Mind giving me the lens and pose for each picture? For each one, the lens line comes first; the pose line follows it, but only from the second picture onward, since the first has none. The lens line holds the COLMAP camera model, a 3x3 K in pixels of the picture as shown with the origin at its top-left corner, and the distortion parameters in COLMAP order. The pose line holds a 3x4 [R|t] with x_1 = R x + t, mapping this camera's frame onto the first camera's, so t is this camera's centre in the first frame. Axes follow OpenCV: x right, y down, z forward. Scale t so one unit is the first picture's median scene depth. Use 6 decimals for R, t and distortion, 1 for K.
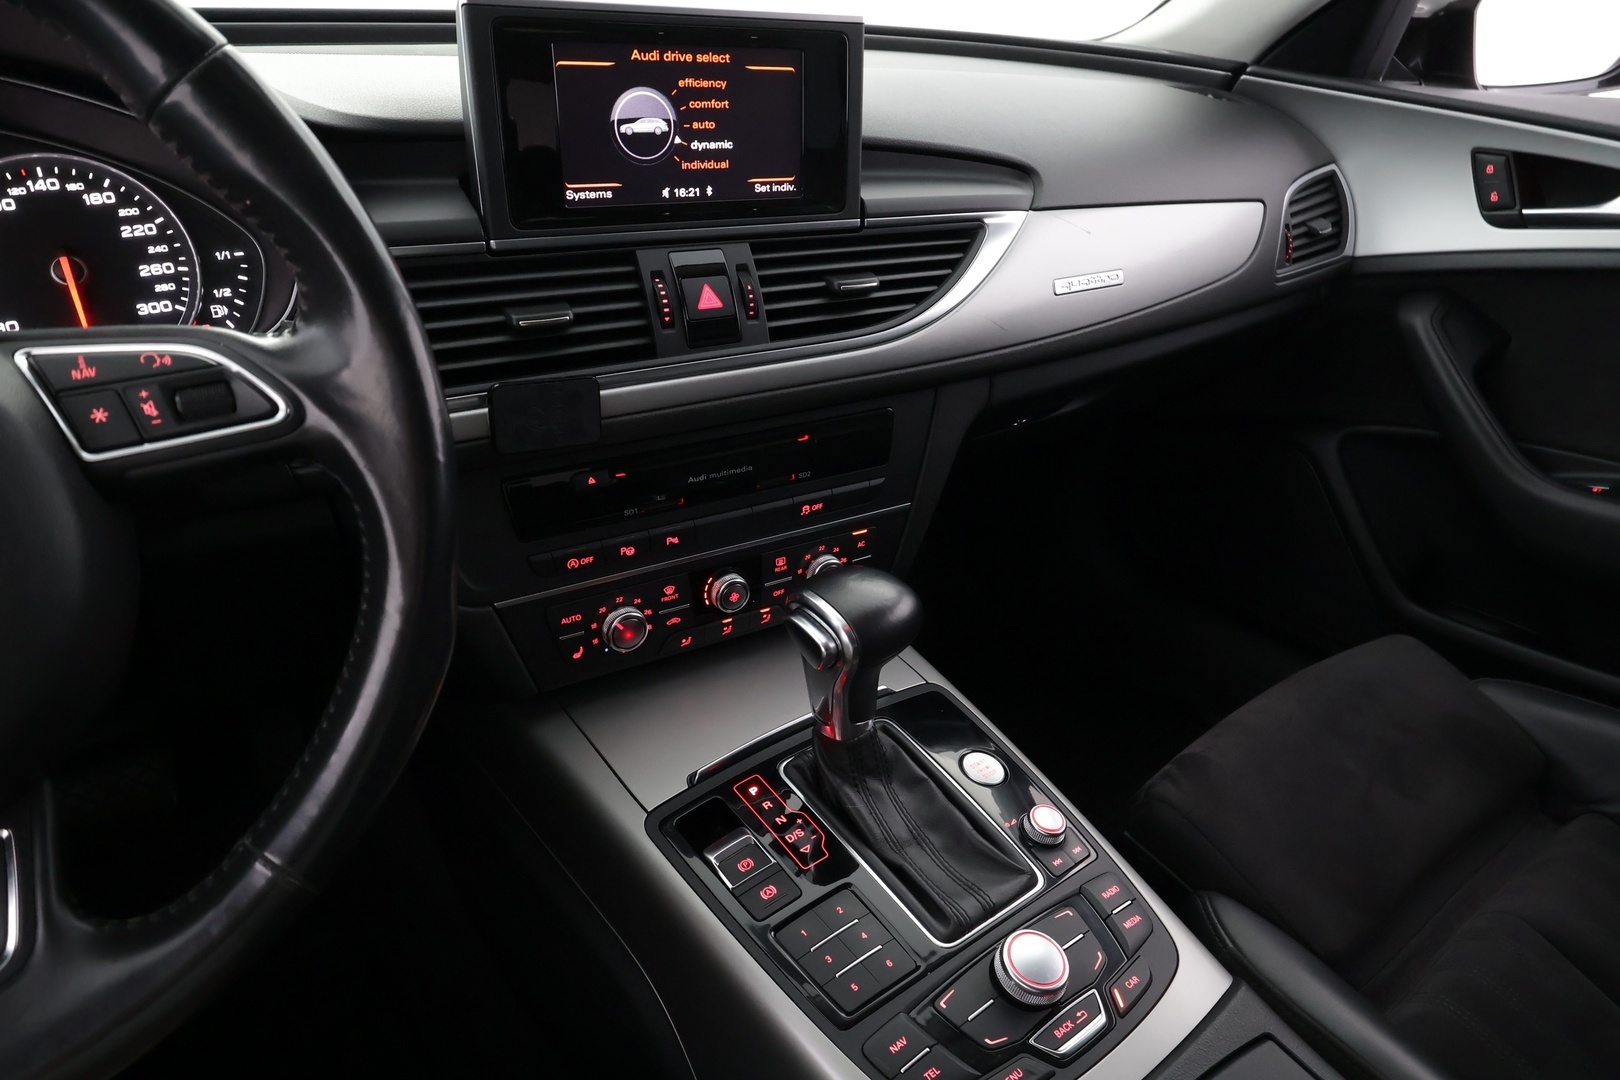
lens RADIAL K [[1042.6, 0, 804.8], [0, 1042.6, 541.8], [0, 0, 1]] dist [0.002195, 0.003538]
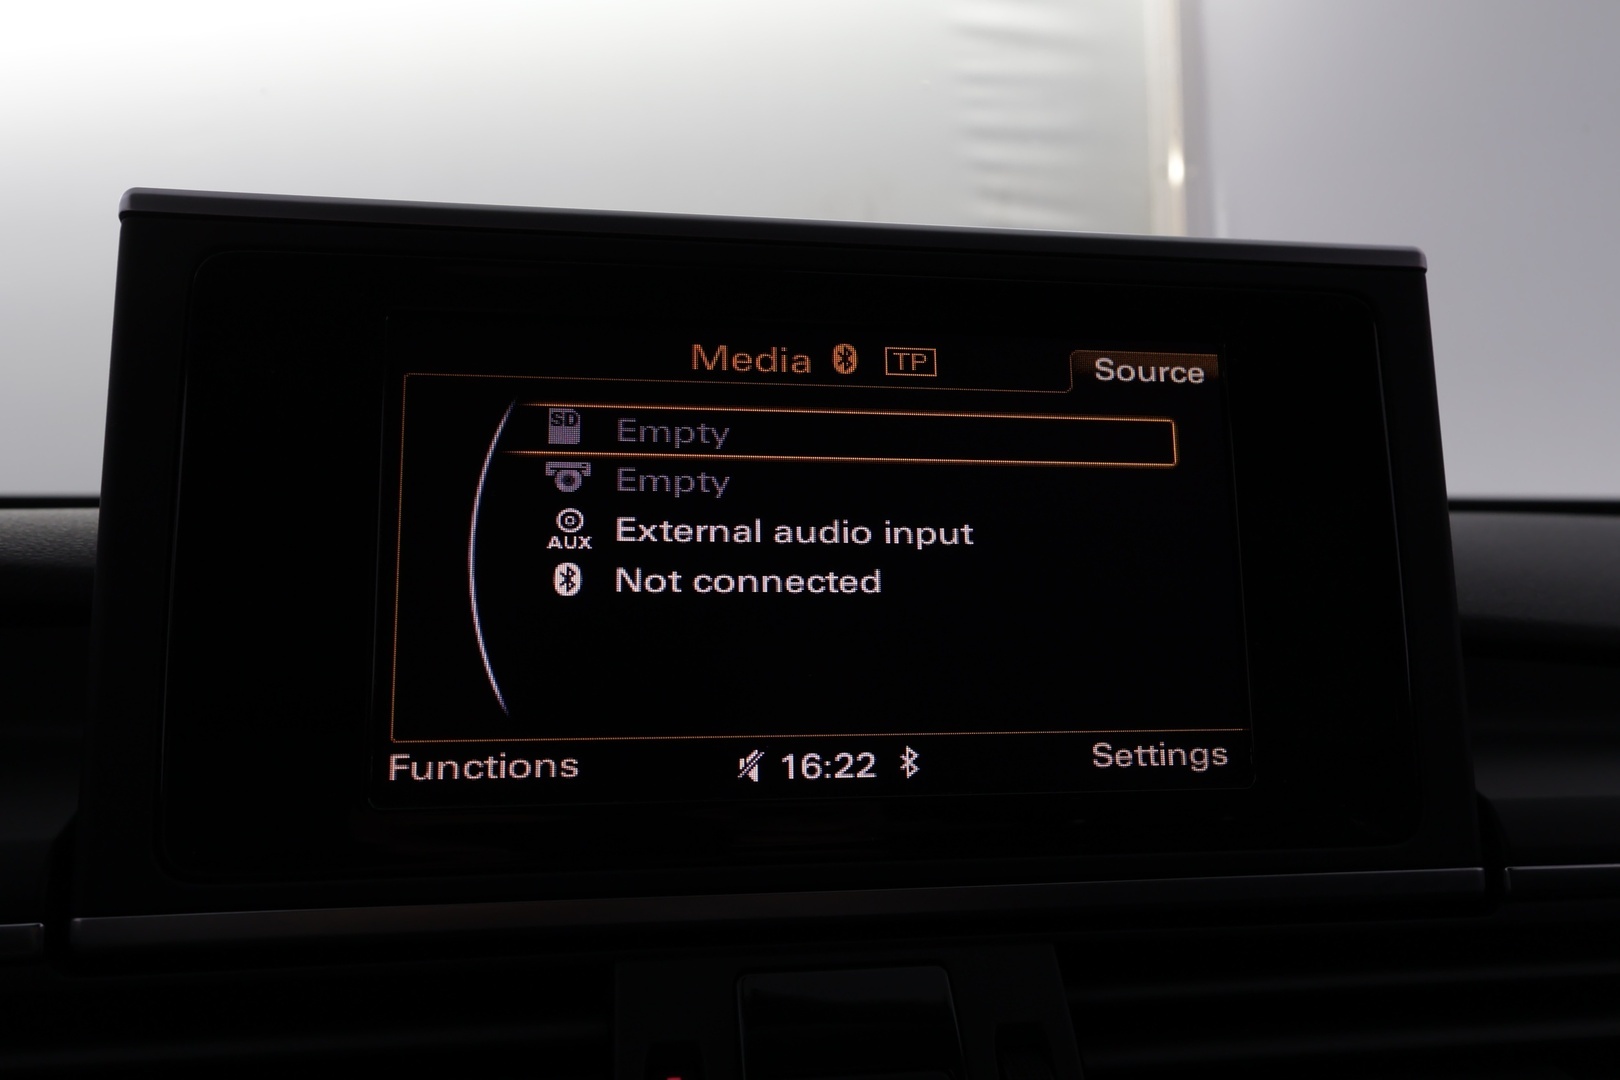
lens RADIAL K [[1275.4, 0, 812.9], [0, 1275.4, 547.7], [0, 0, 1]] dist [0.002157, 0.002465]
pose [[0.924593, -0.074929, -0.373514, 0.022351], [-0.127387, 0.863217, -0.488497, -0.214571], [0.359026, 0.499242, 0.788580, 0.692508]]
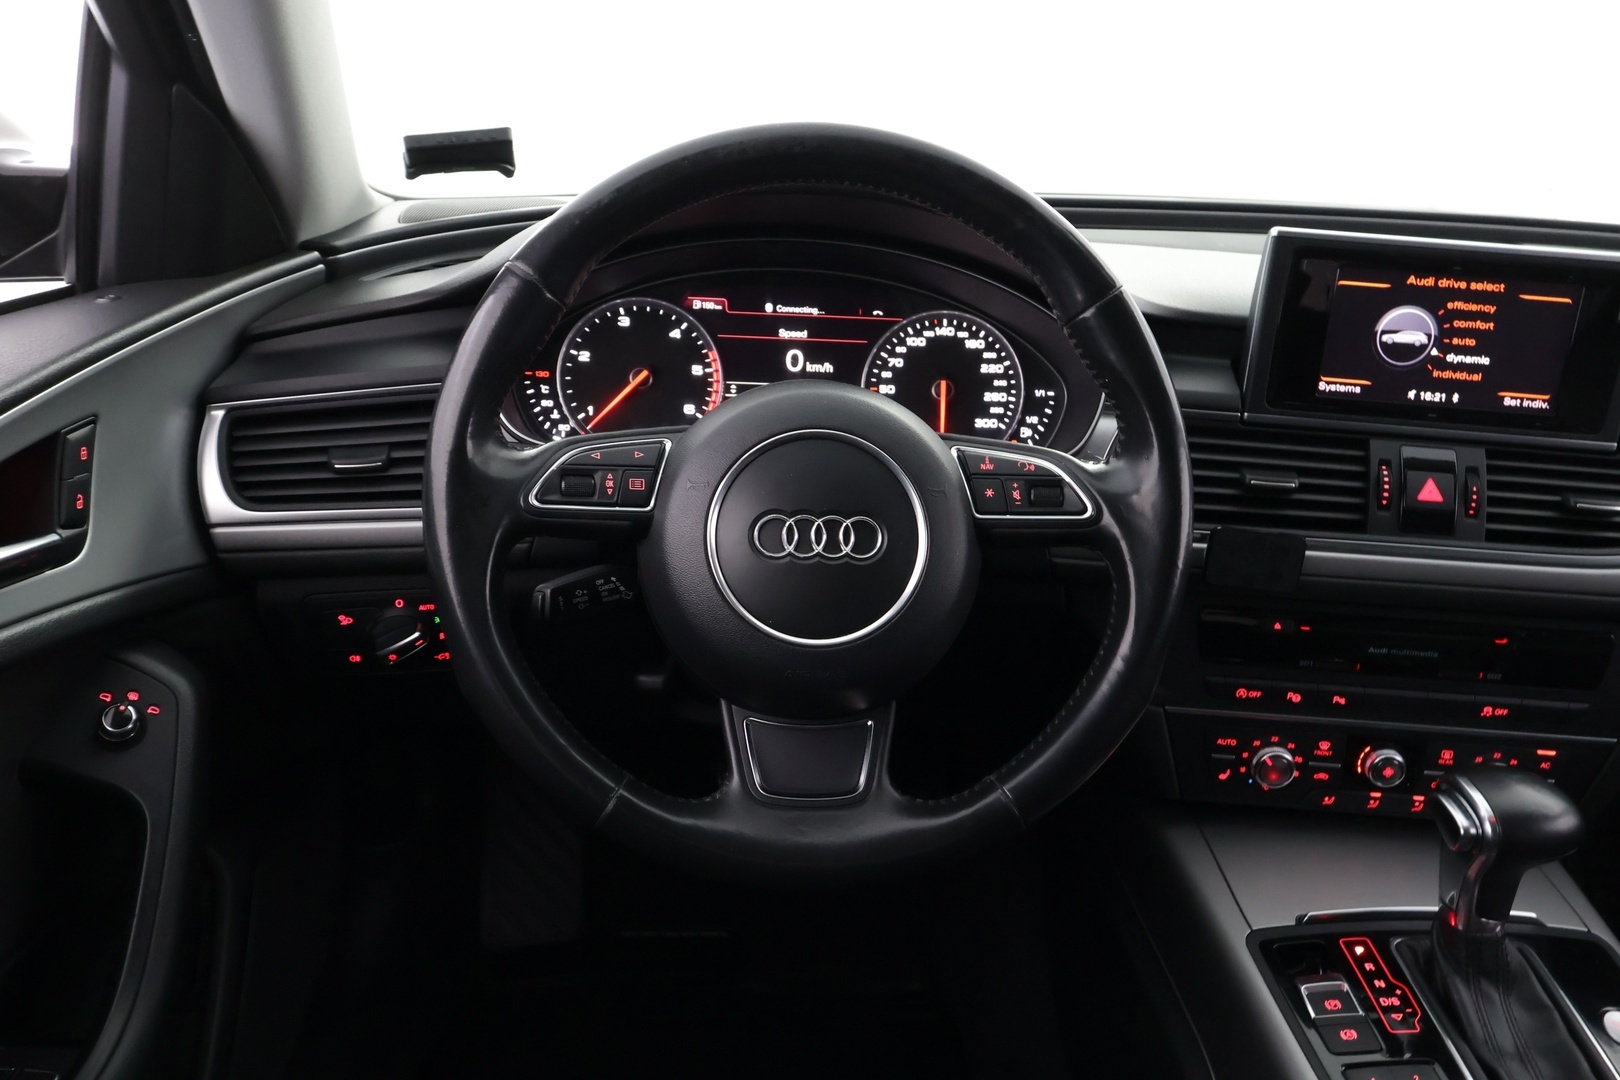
lens RADIAL K [[1275.4, 0, 804.7], [0, 1275.4, 537.4], [0, 0, 1]] dist [0.002157, 0.002465]
pose [[0.822765, 0.205691, -0.529858, 0.088233], [-0.282753, 0.956806, -0.067628, 0.089207], [0.493061, 0.205461, 0.845386, -0.448704]]
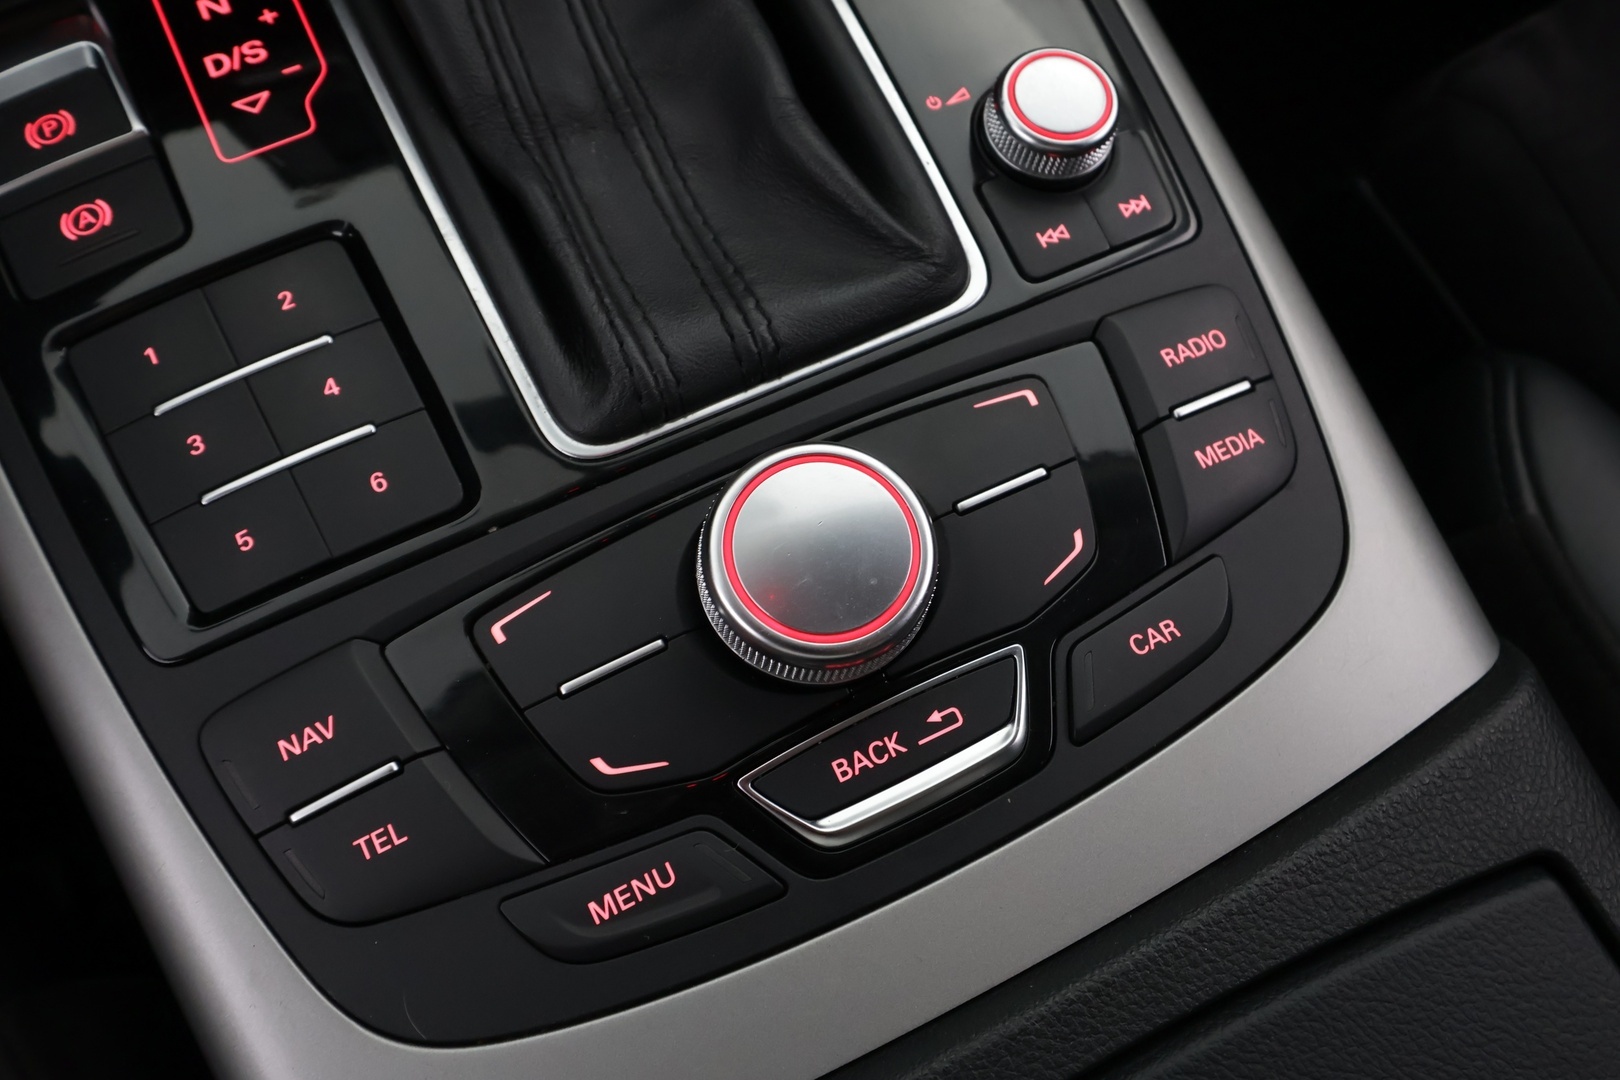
lens RADIAL K [[1275.4, 0, 815.1], [0, 1275.4, 542.2], [0, 0, 1]] dist [0.002157, 0.002465]
pose [[0.981200, 0.149323, -0.122266, 0.233403], [-0.058484, 0.833794, 0.548969, 0.176723], [0.183918, -0.531498, 0.826852, 0.618928]]
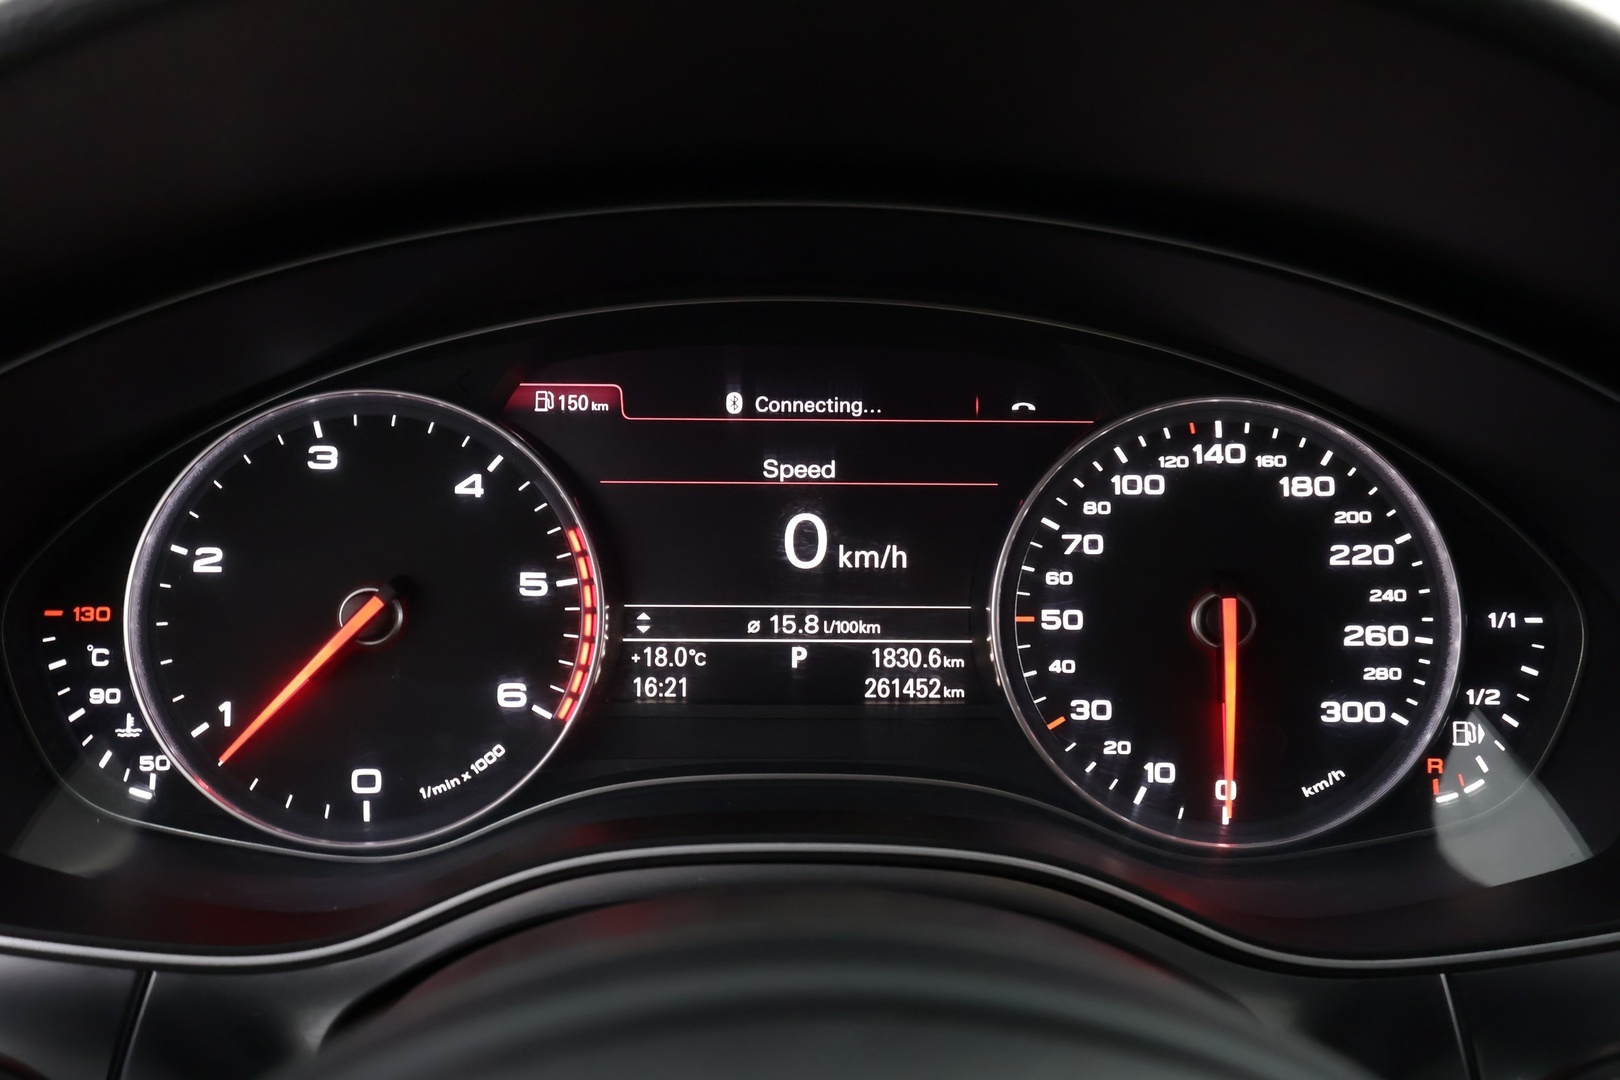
lens RADIAL K [[1275.4, 0, 801.9], [0, 1275.4, 543.6], [0, 0, 1]] dist [0.002157, 0.002465]
pose [[0.798887, 0.158698, -0.580168, -0.445776], [-0.260914, 0.960523, -0.096537, -0.157500], [0.541944, 0.228497, 0.808756, 0.332817]]
